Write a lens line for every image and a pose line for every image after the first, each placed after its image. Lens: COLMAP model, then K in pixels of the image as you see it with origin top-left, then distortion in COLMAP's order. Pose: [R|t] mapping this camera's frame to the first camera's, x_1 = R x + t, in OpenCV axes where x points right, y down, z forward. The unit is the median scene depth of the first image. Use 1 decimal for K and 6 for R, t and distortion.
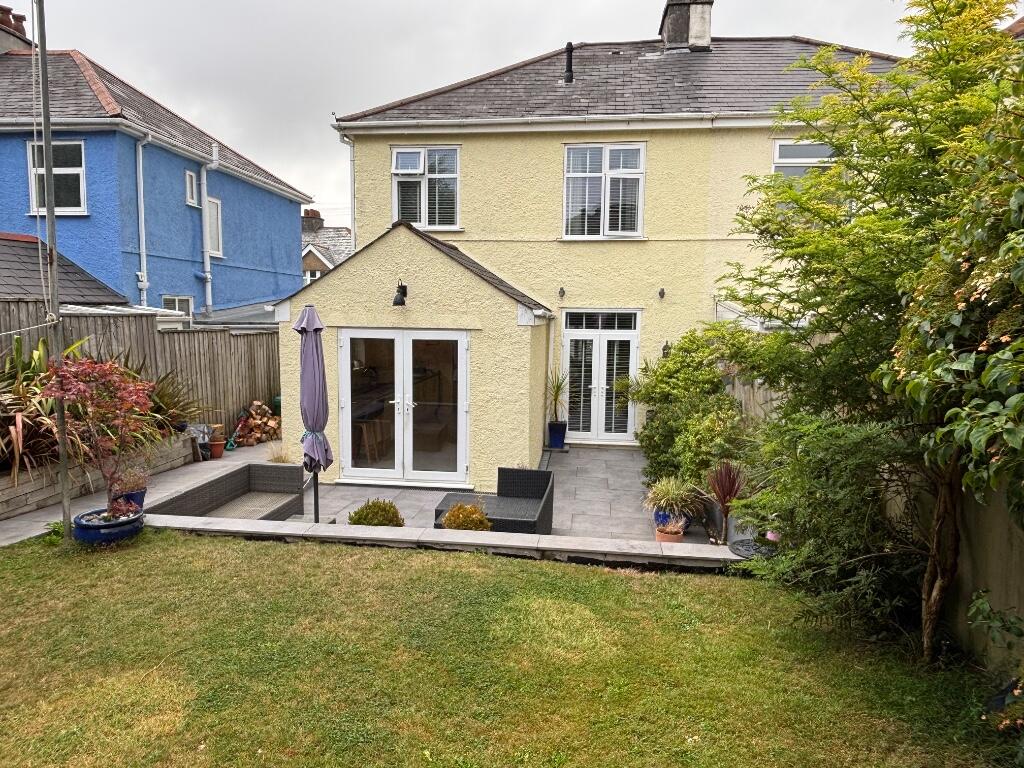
lens RADIAL K [[689.4, 0, 512.3], [0, 689.4, 379.4], [0, 0, 1]] dist [0.070945, -0.129704]
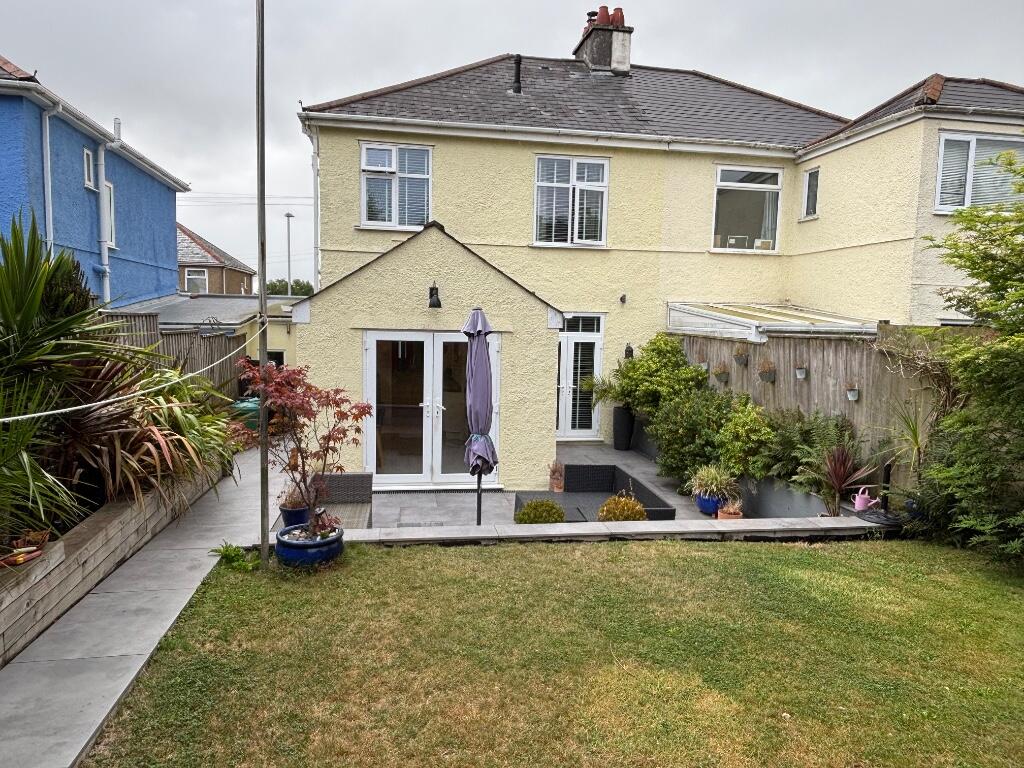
lens RADIAL K [[689.5, 0, 512.0], [0, 689.5, 384.0], [0, 0, 1]] dist [0.042068, -0.060107]
pose [[0.956735, -0.018809, 0.290352, -0.268252], [0.017427, 0.999821, 0.007346, -0.002343], [-0.290438, -0.001968, 0.956892, 0.016806]]
